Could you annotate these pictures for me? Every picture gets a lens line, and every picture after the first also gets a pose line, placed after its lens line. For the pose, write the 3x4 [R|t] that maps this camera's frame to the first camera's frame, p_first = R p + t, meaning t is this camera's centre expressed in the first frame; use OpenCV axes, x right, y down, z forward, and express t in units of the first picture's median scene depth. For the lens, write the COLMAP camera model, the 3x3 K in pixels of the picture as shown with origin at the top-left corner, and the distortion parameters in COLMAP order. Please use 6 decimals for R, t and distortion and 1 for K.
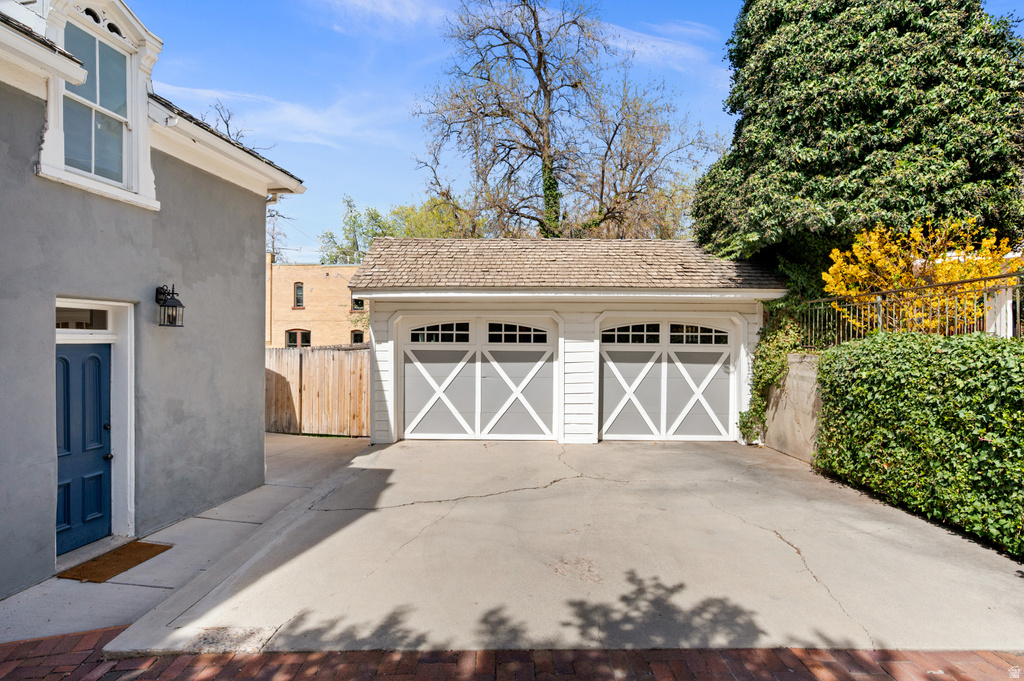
lens RADIAL K [[529.9, 0, 512.8], [0, 529.9, 339.7], [0, 0, 1]] dist [-0.001852, -0.000167]
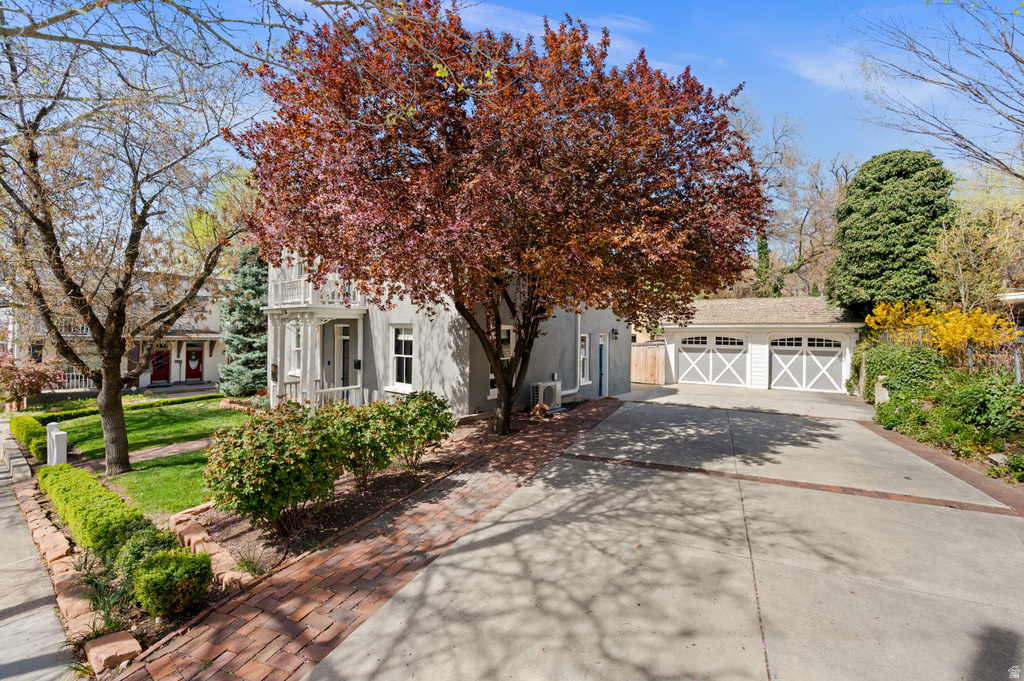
lens RADIAL K [[411.5, 0, 517.3], [0, 411.5, 332.3], [0, 0, 1]] dist [0.000272, 0.000112]
pose [[0.872271, 0.001368, -0.489020, 0.083839], [-0.007461, 0.999917, -0.010510, -0.025541], [0.488965, 0.012816, 0.872209, -1.094355]]
